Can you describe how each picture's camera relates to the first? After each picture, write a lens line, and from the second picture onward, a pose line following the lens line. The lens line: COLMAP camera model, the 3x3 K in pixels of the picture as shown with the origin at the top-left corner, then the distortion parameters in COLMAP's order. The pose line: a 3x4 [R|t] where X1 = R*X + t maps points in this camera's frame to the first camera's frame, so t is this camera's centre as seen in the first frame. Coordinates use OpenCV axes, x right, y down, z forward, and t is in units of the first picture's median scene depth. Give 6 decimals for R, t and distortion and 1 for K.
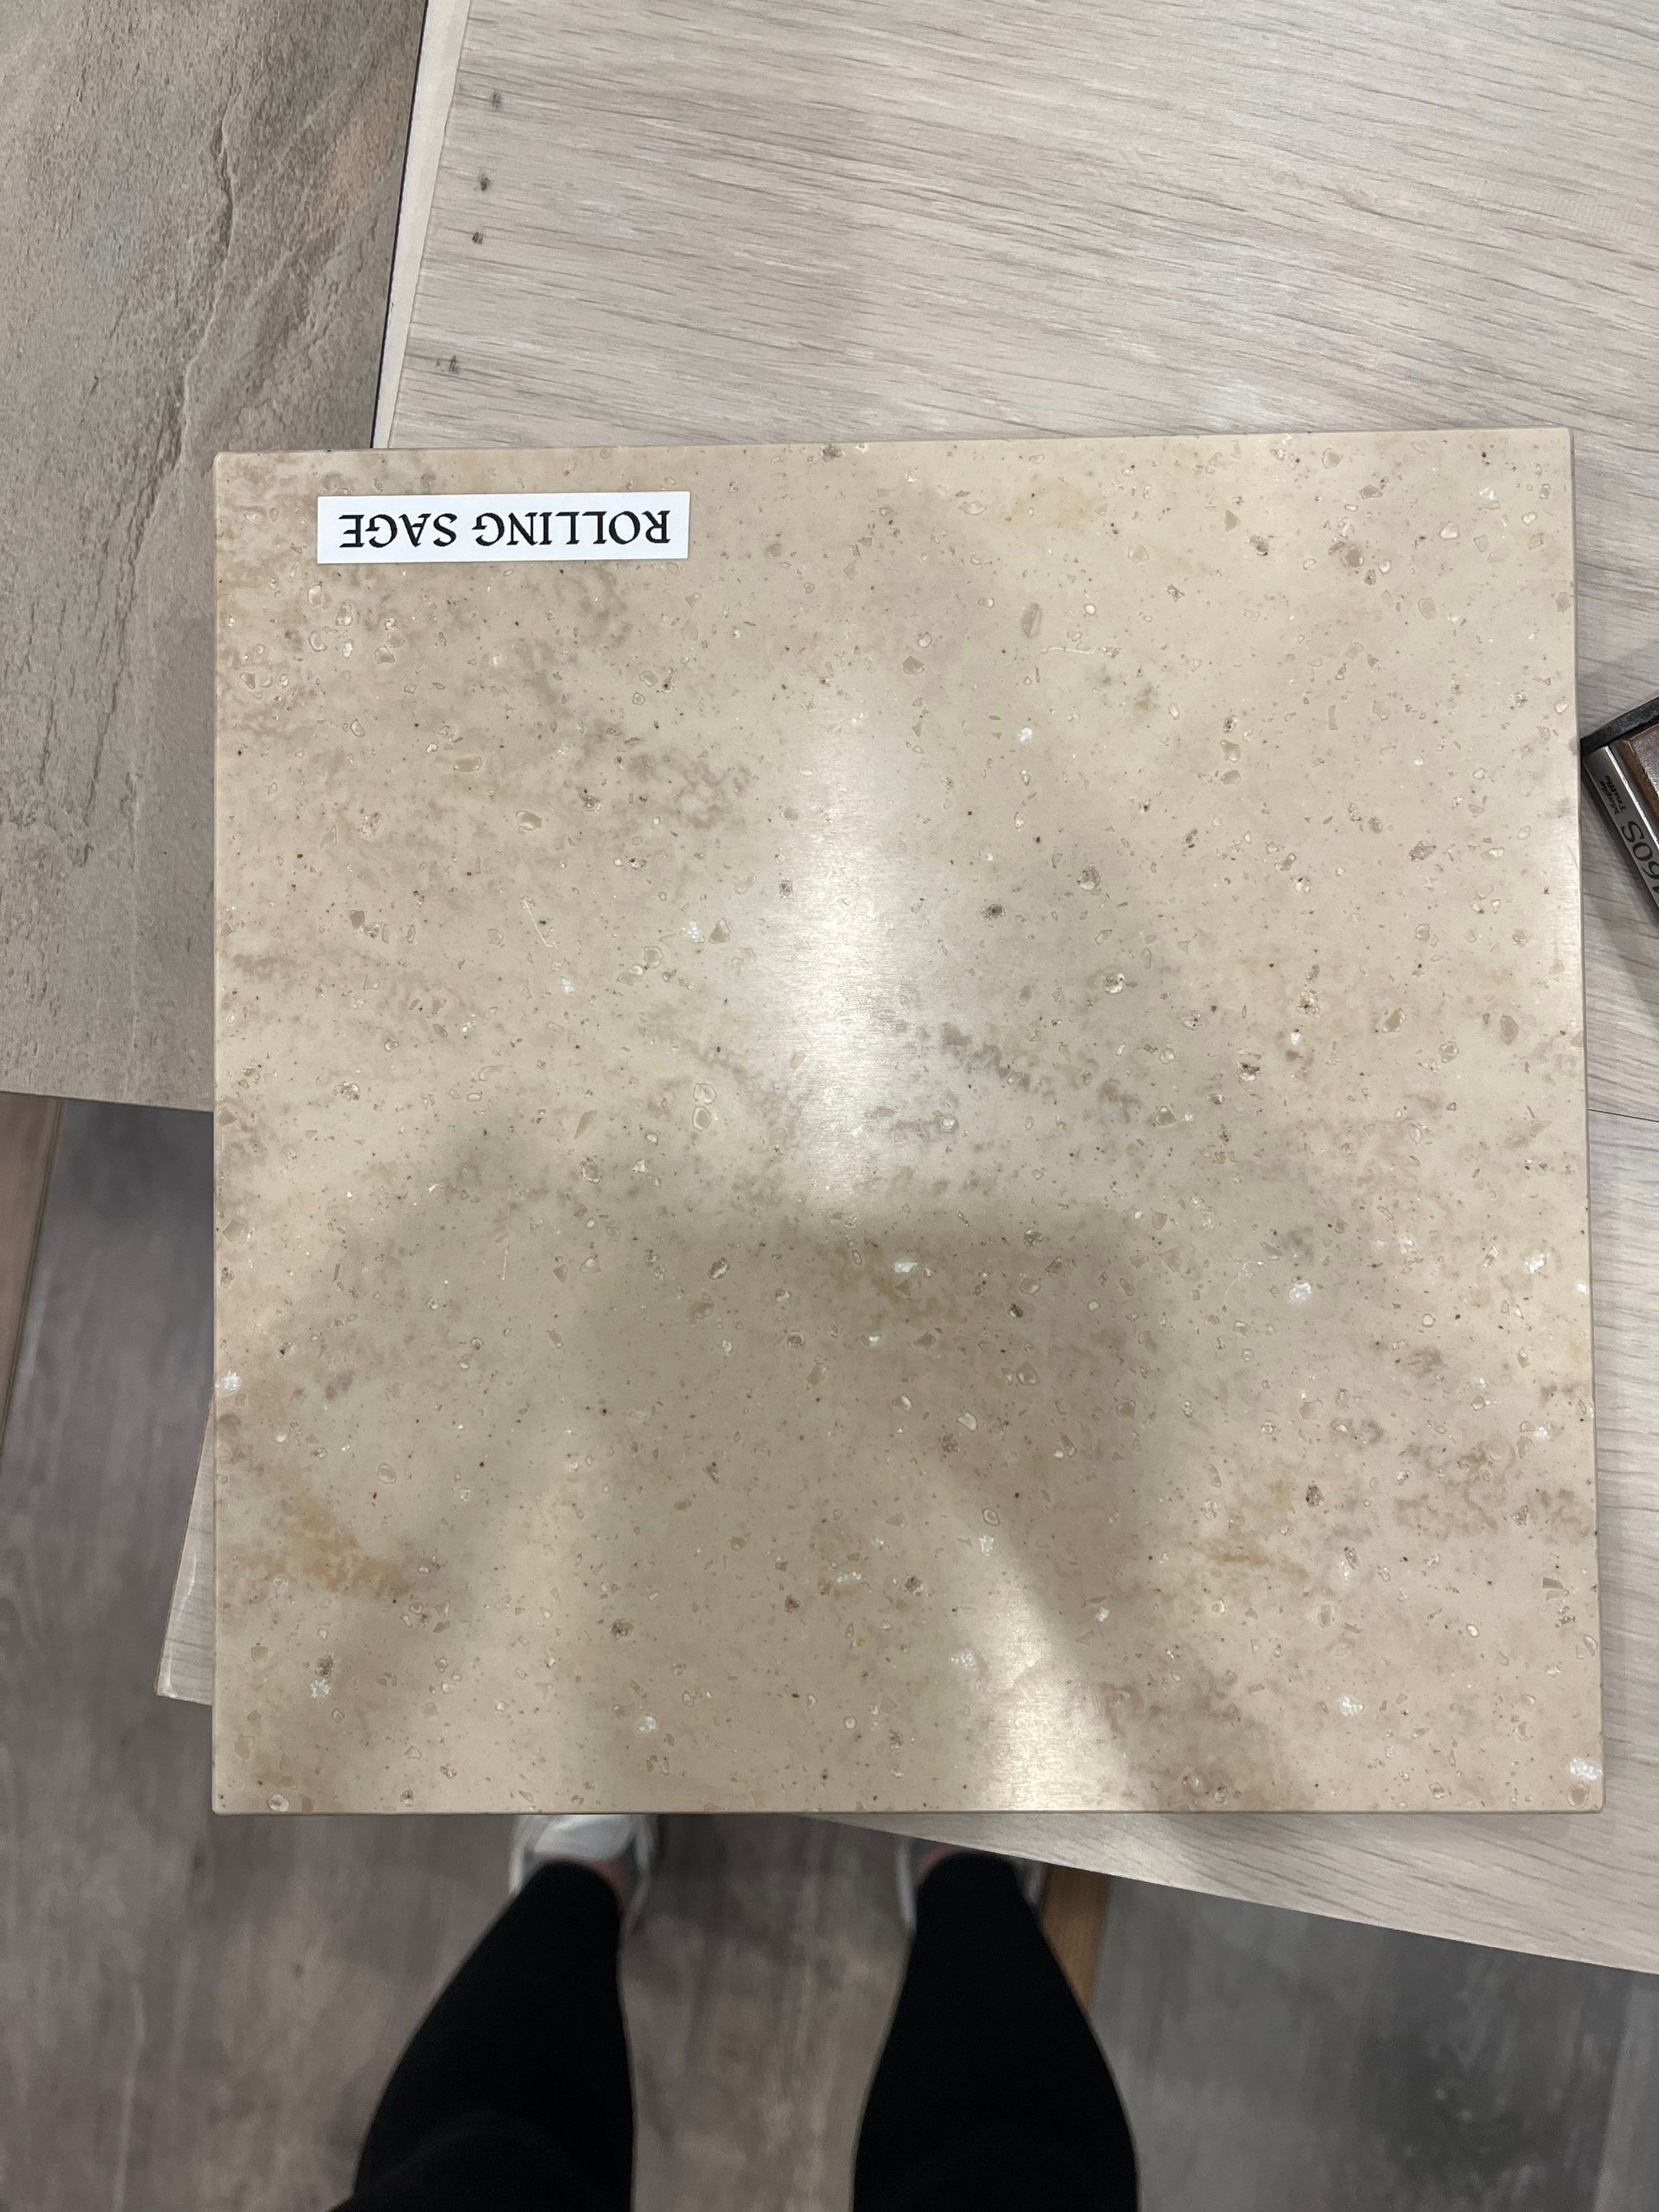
lens RADIAL K [[1734.2, 0, 825.4], [0, 1734.2, 1074.0], [0, 0, 1]] dist [0.131953, -0.134761]
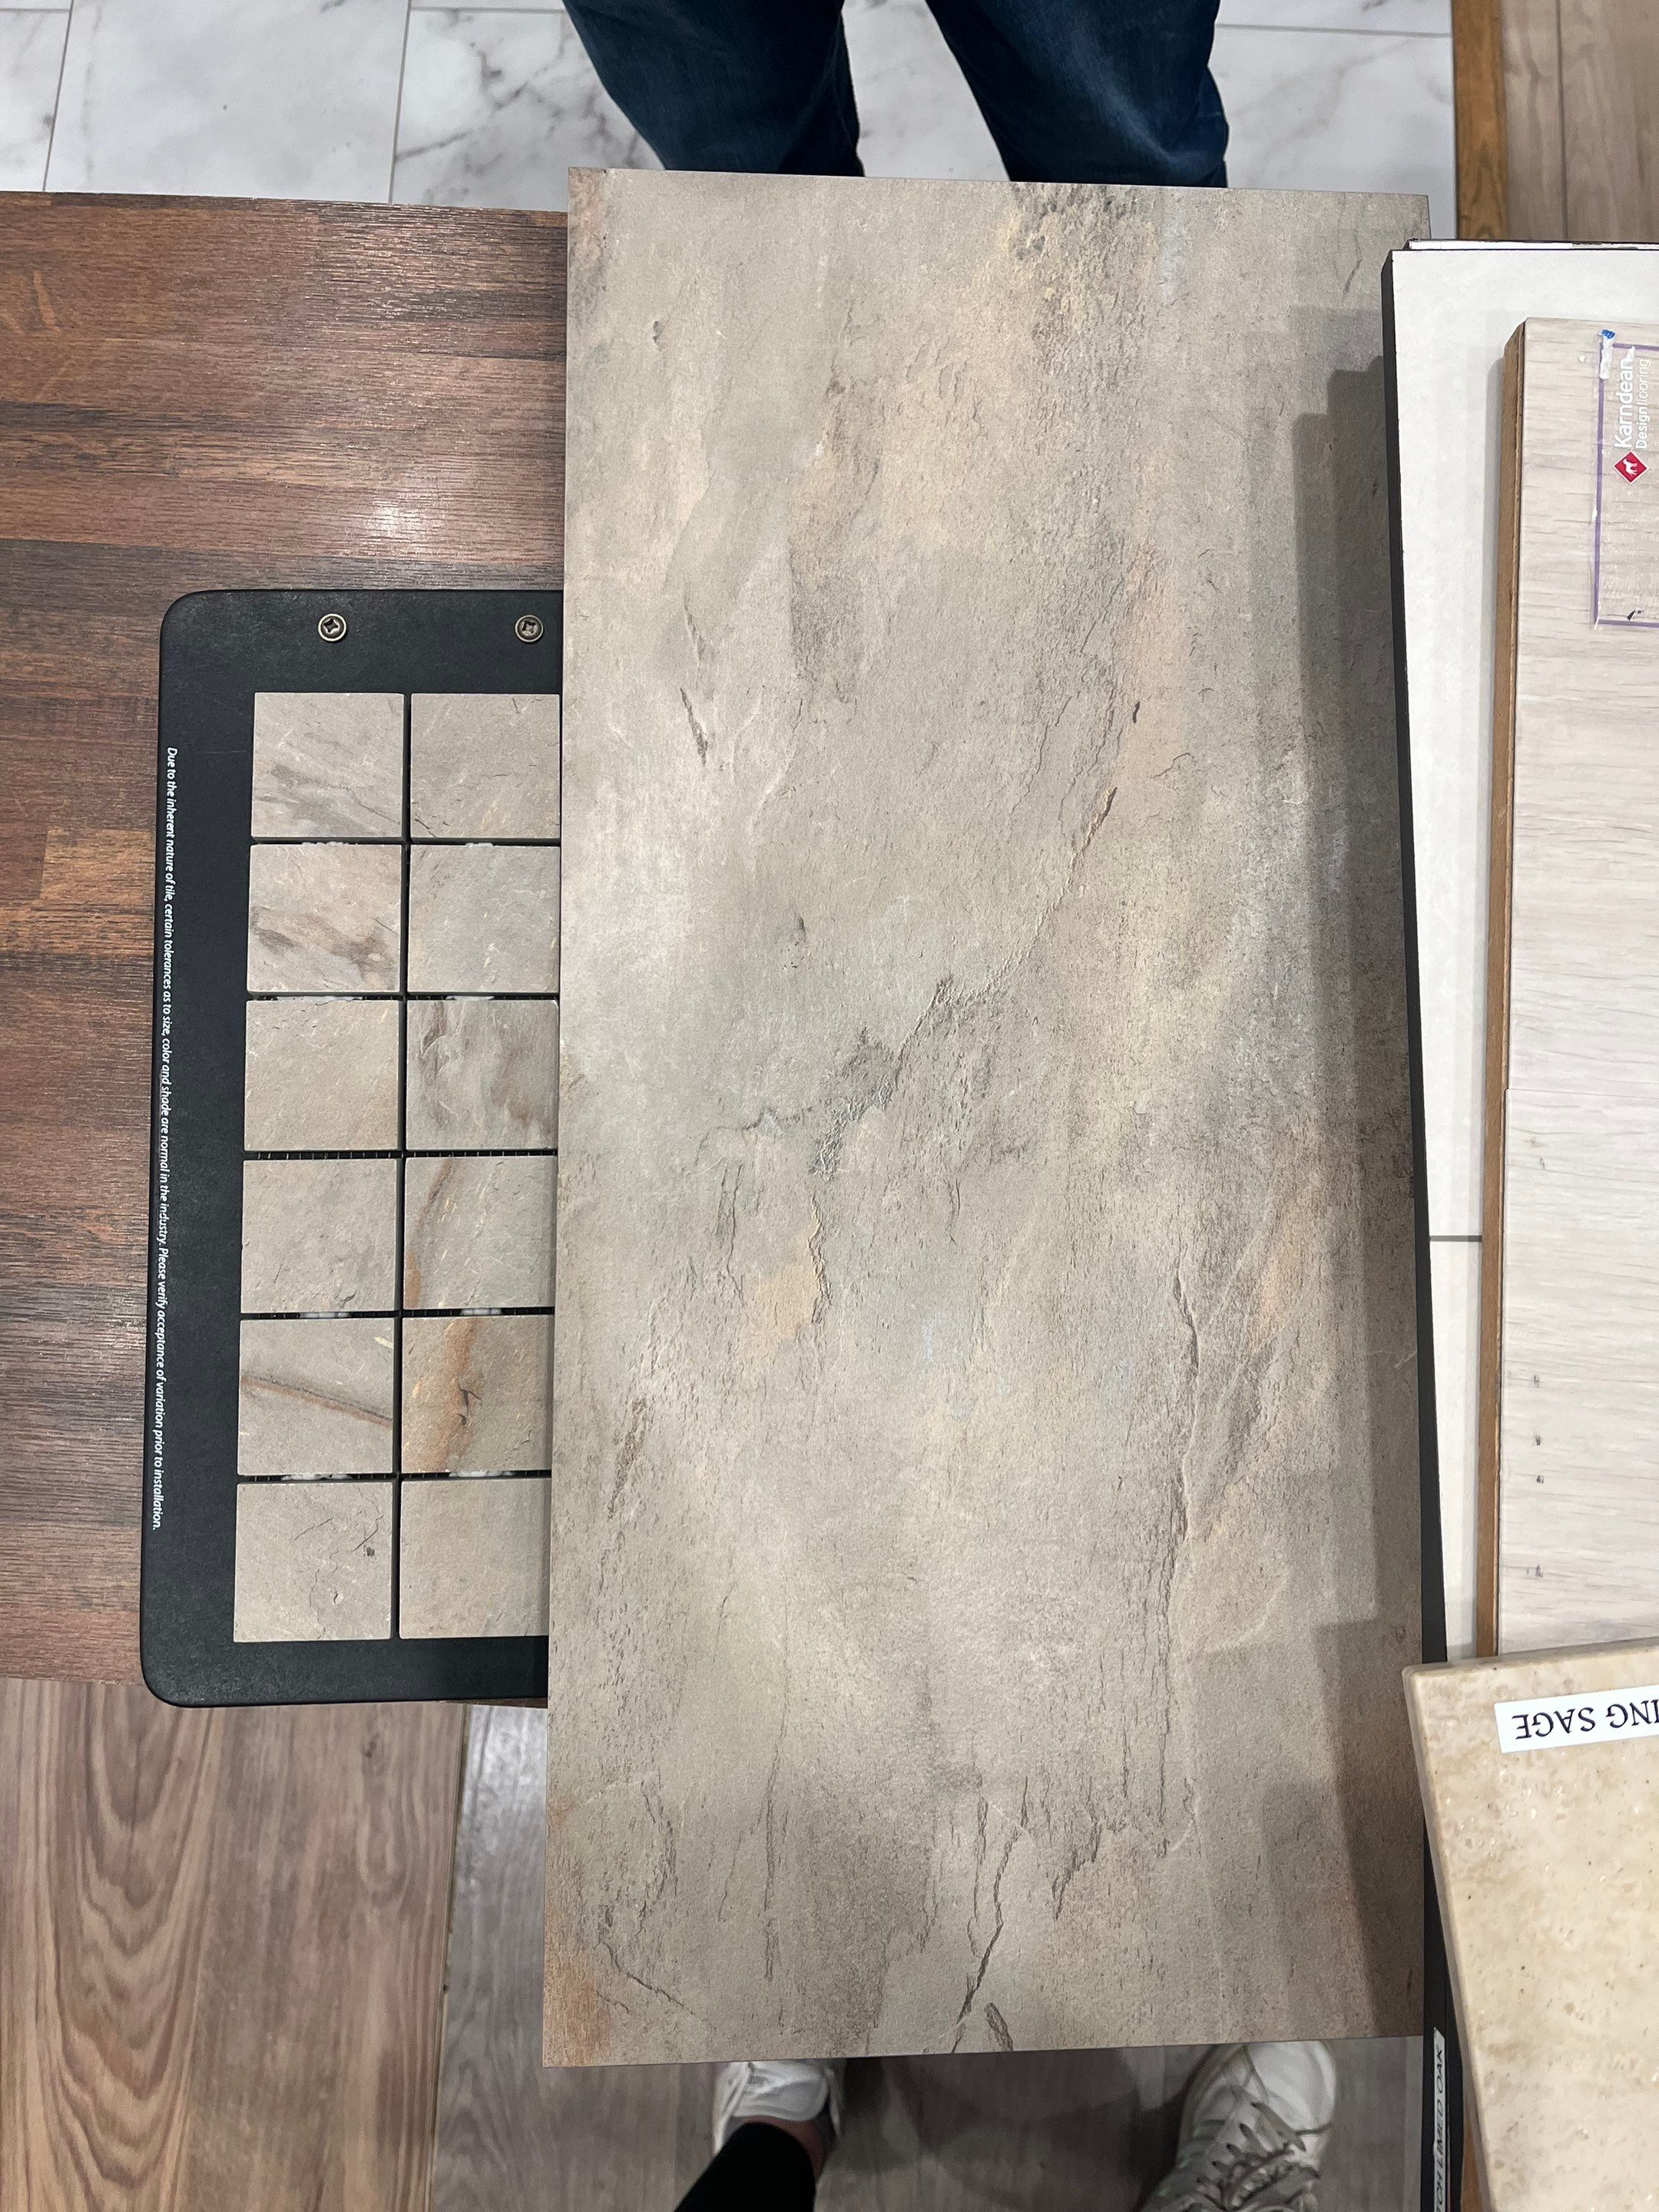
lens RADIAL K [[1734.2, 0, 825.4], [0, 1734.2, 1074.0], [0, 0, 1]] dist [0.131953, -0.134761]
pose [[0.987809, -0.105491, 0.114475, -0.933951], [0.107857, 0.994058, -0.014659, -0.871608], [-0.112249, 0.026827, 0.993318, -0.388879]]
